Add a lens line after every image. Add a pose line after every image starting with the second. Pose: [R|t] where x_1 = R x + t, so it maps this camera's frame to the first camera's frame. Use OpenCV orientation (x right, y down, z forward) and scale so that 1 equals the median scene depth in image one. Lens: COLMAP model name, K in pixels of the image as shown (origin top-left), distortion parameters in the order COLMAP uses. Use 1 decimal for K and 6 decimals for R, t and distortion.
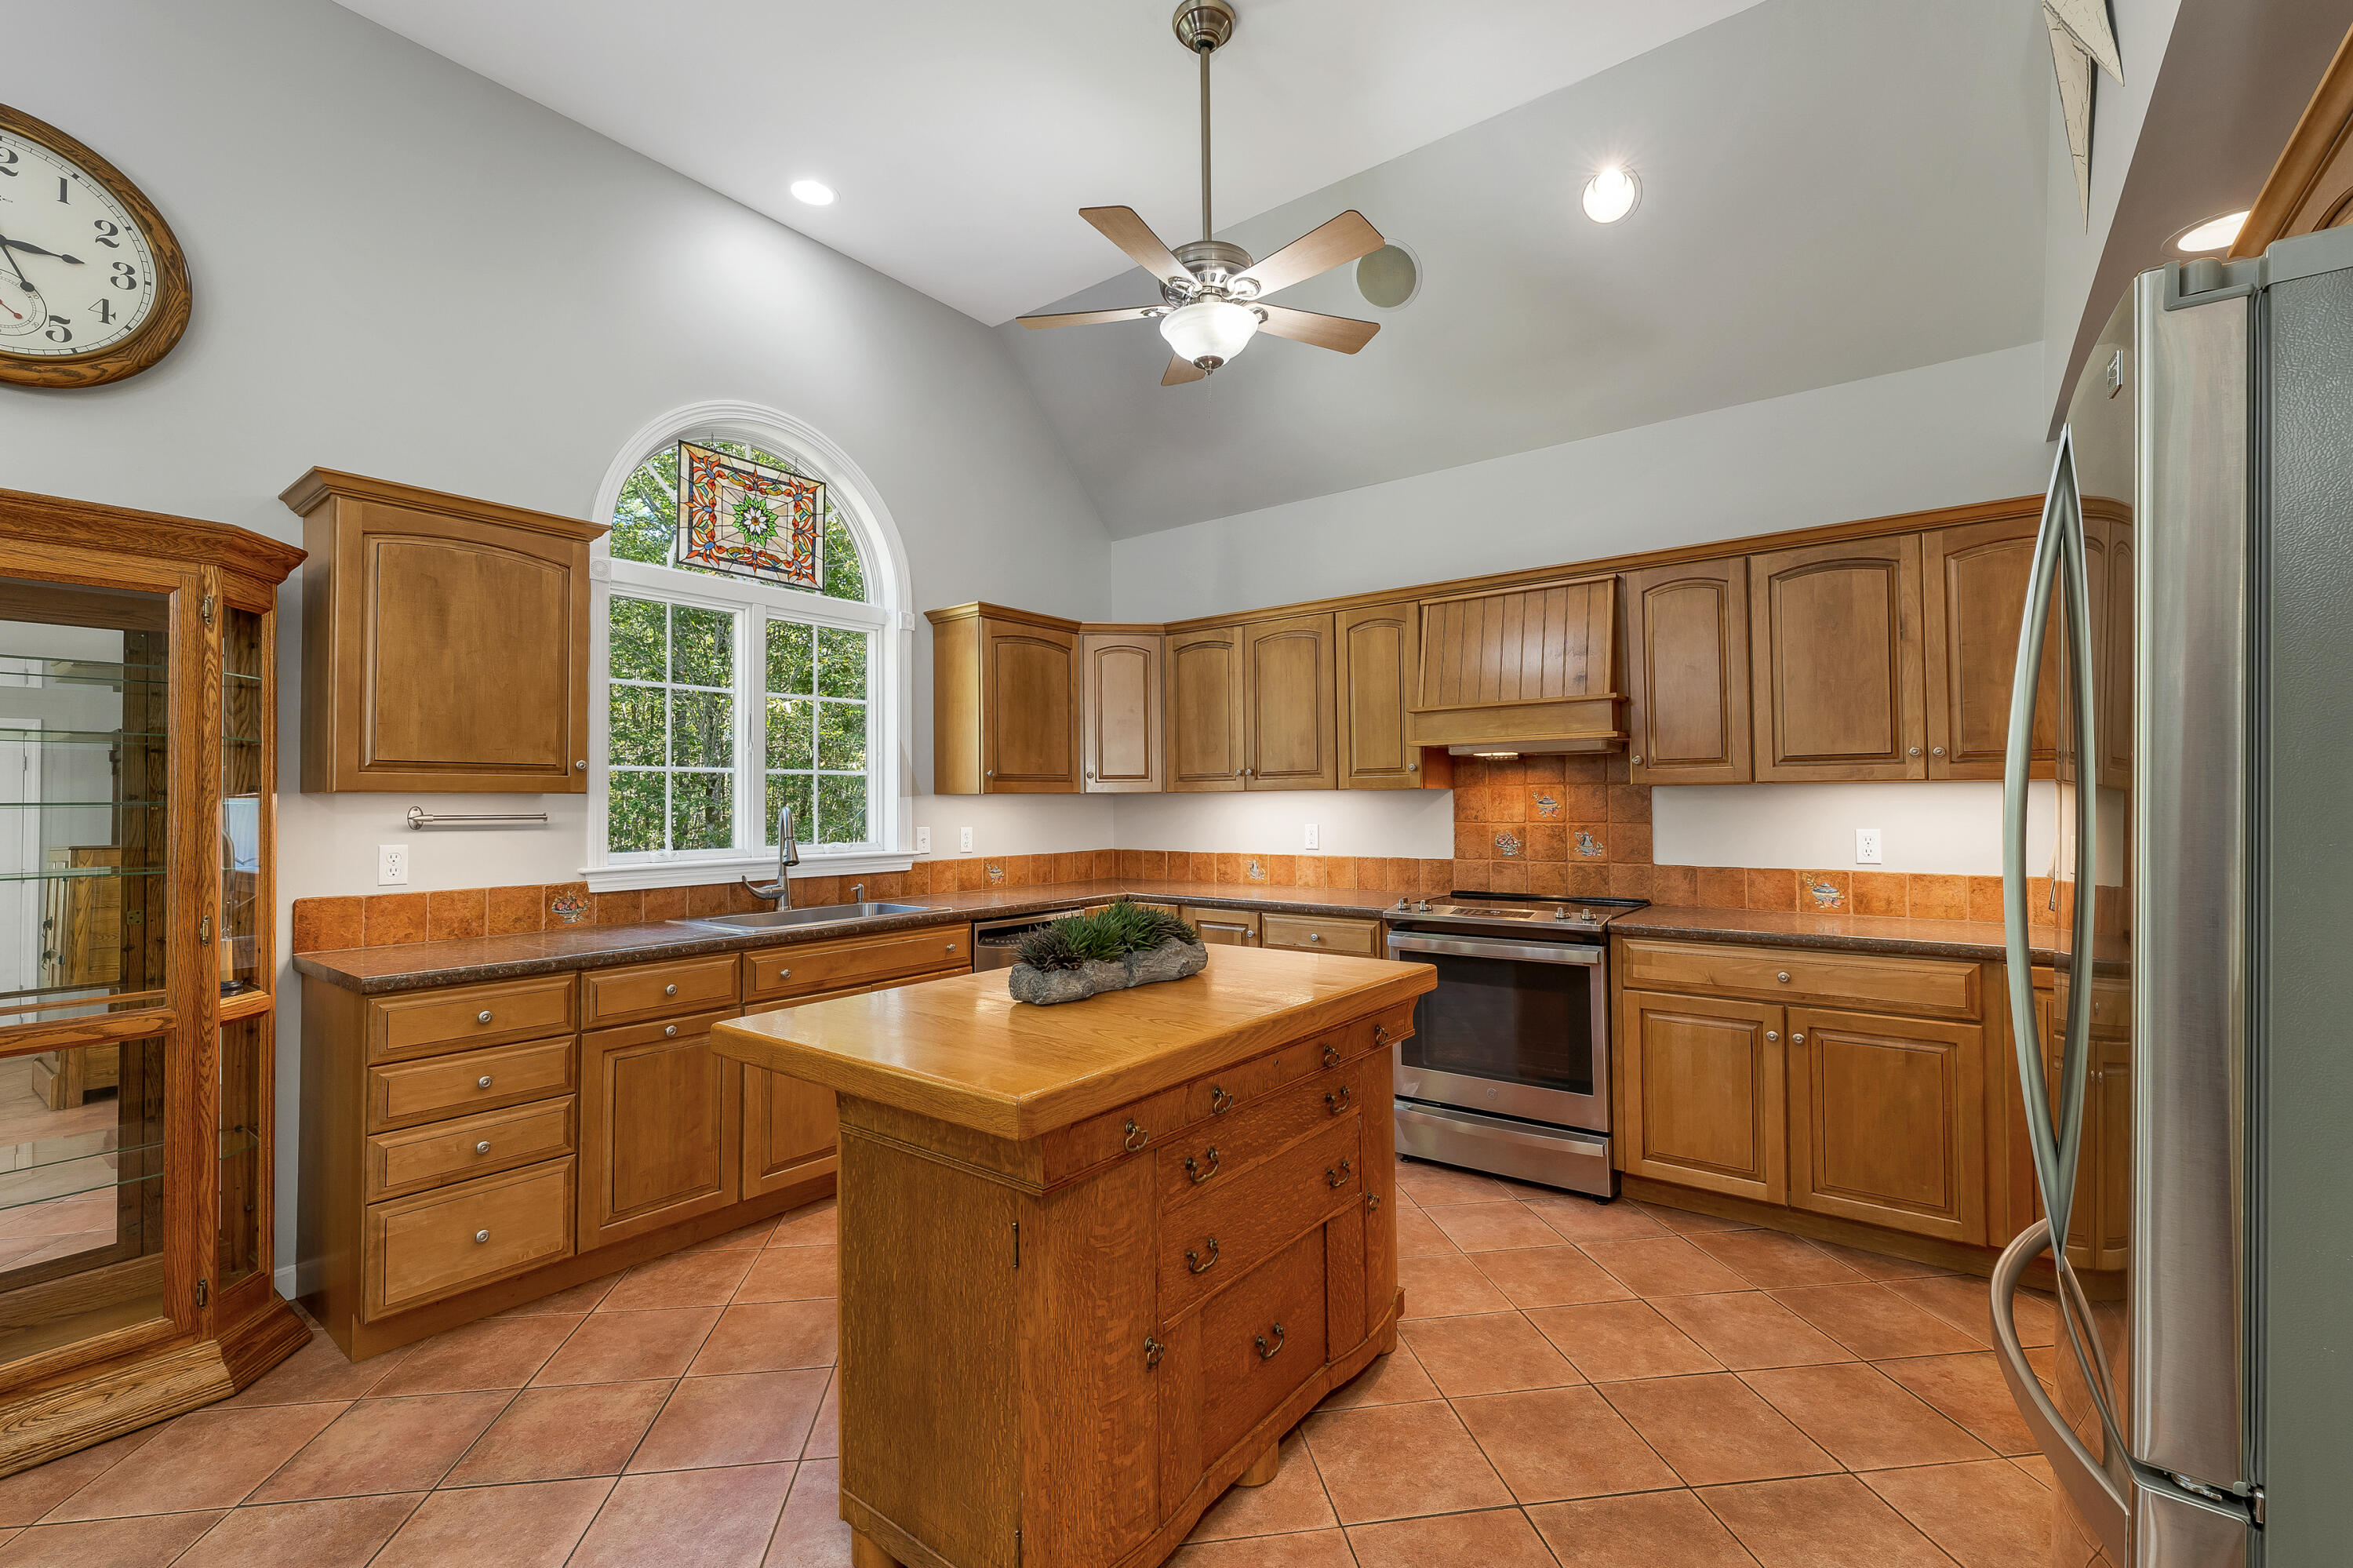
lens RADIAL K [[967.2, 0, 1179.2], [0, 967.2, 781.4], [0, 0, 1]] dist [-0.001380, -0.000506]
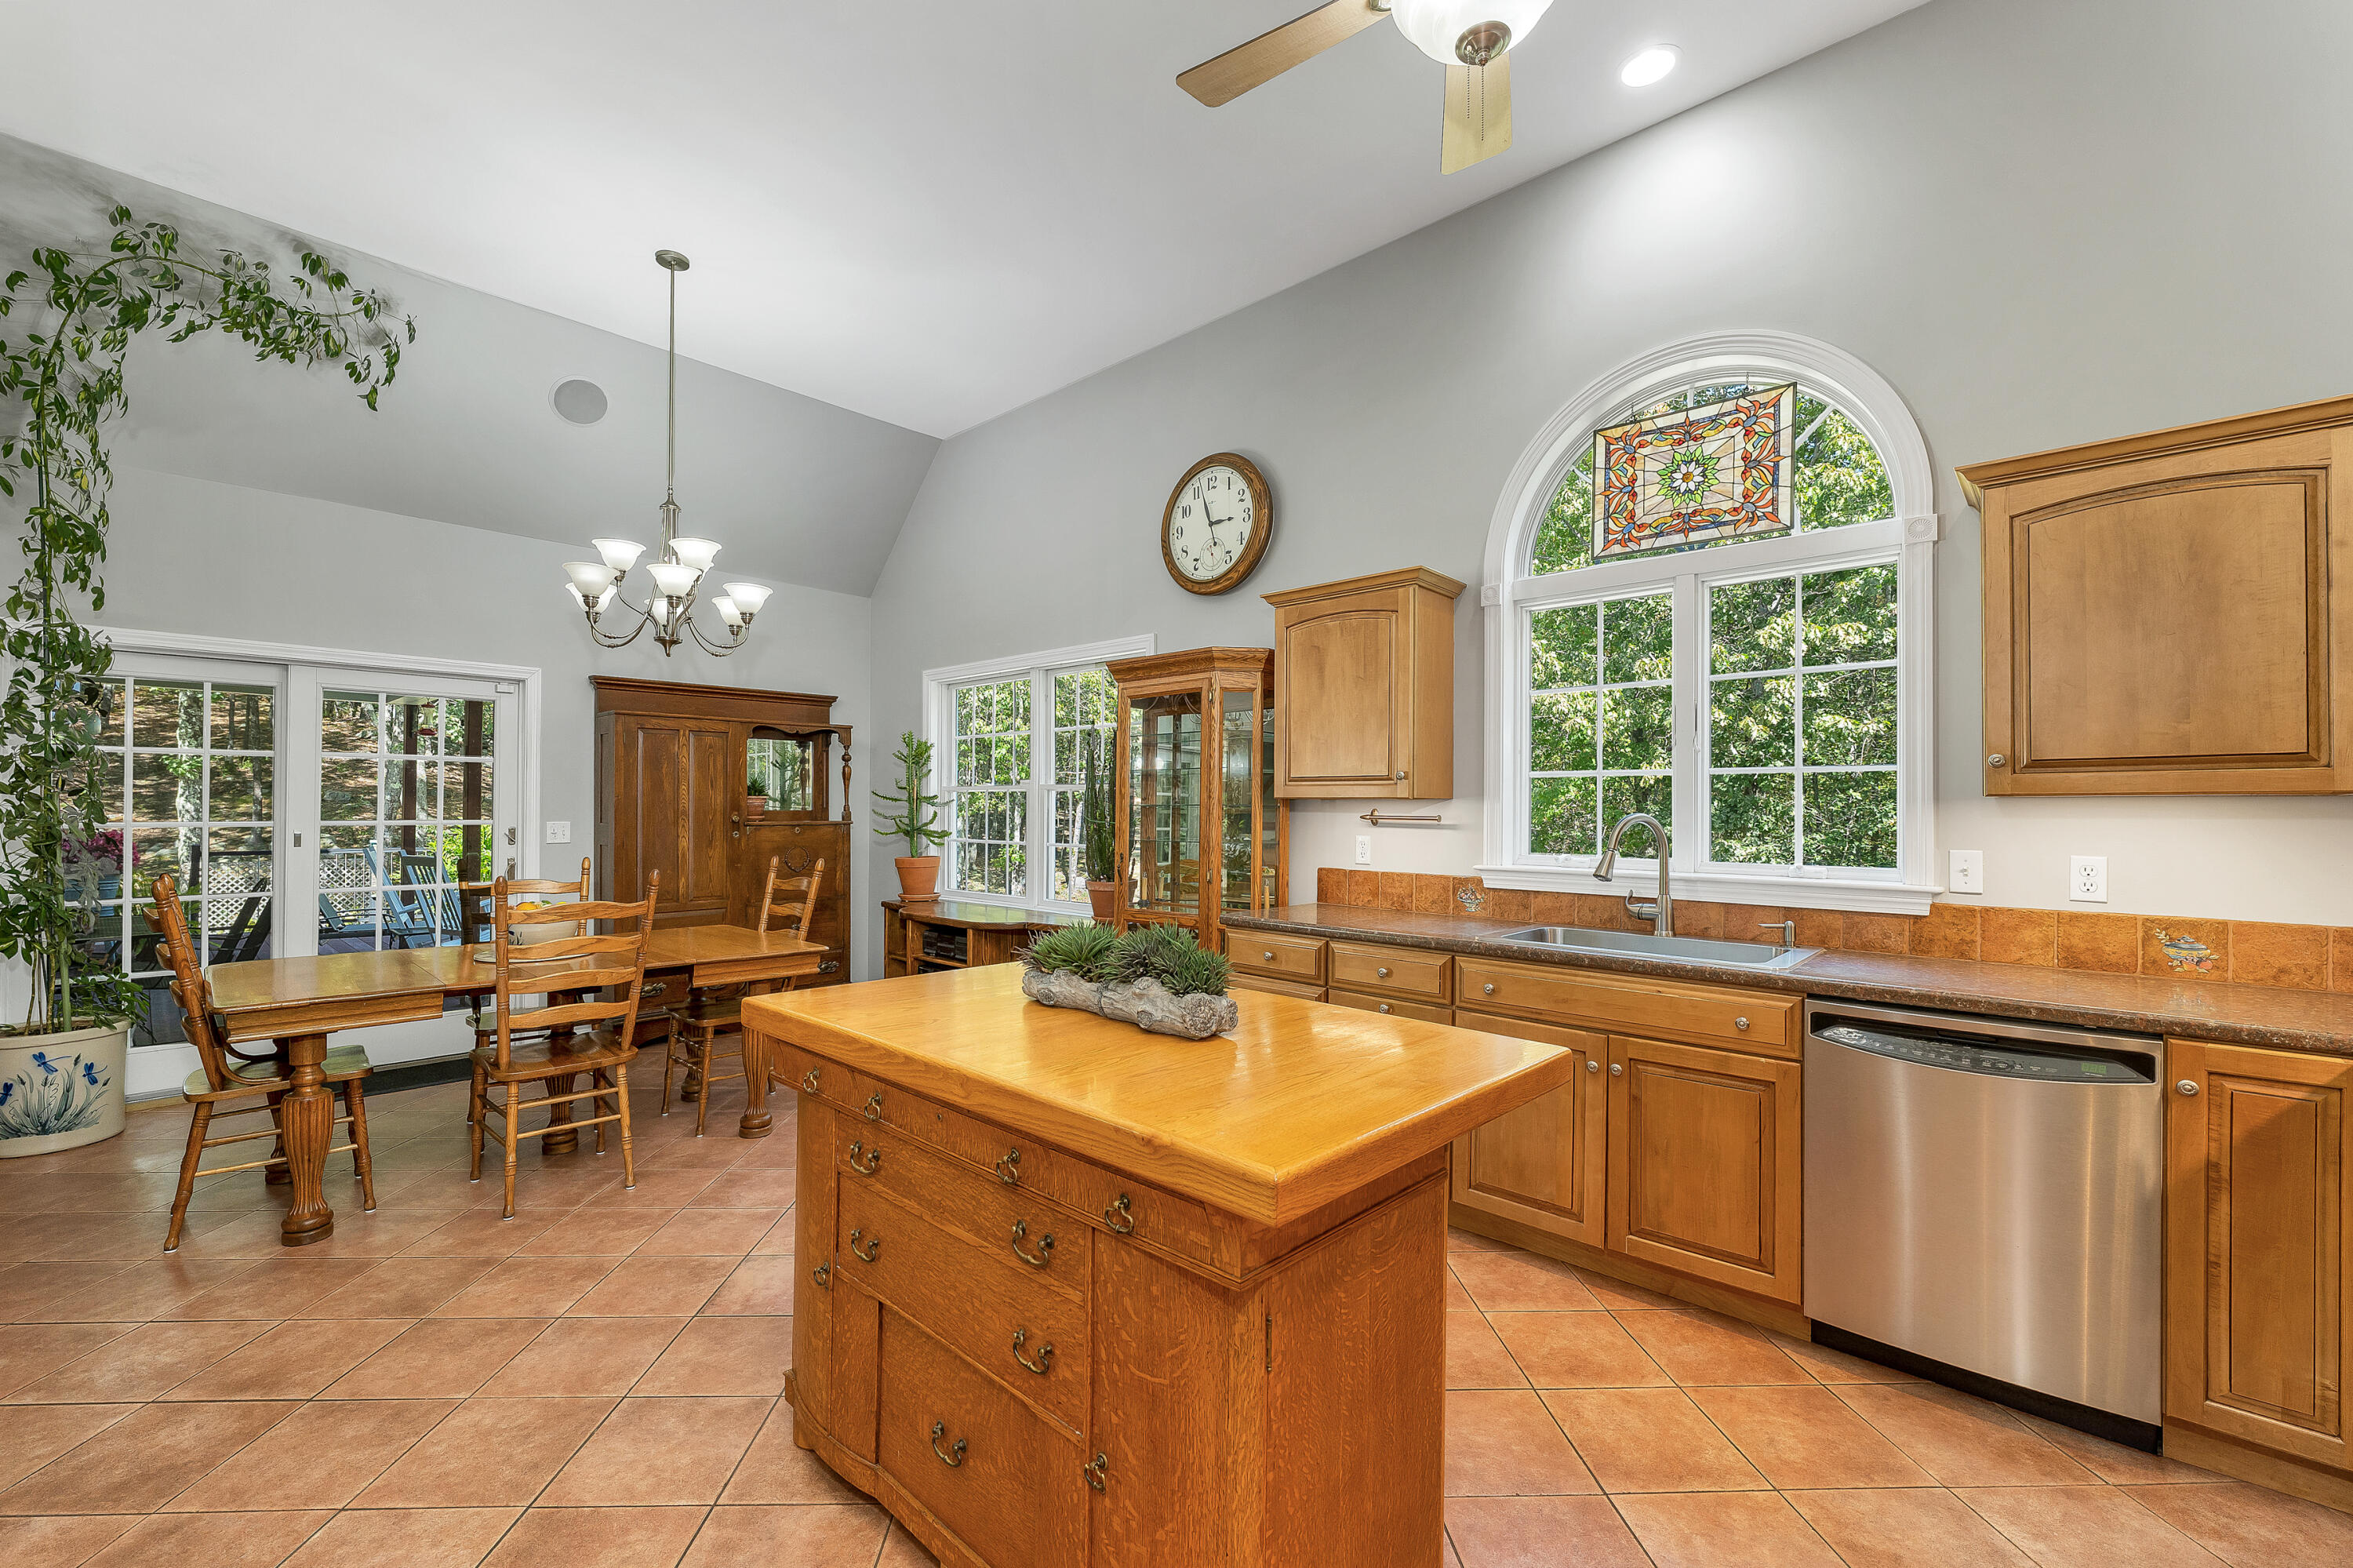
lens RADIAL K [[967.2, 0, 1179.7], [0, 967.2, 805.1], [0, 0, 1]] dist [-0.001380, -0.000506]
pose [[-0.079753, 0.004171, -0.996806, 0.445690], [0.014572, 0.999889, 0.003018, 0.009697], [0.996708, -0.014285, -0.079805, 0.619172]]
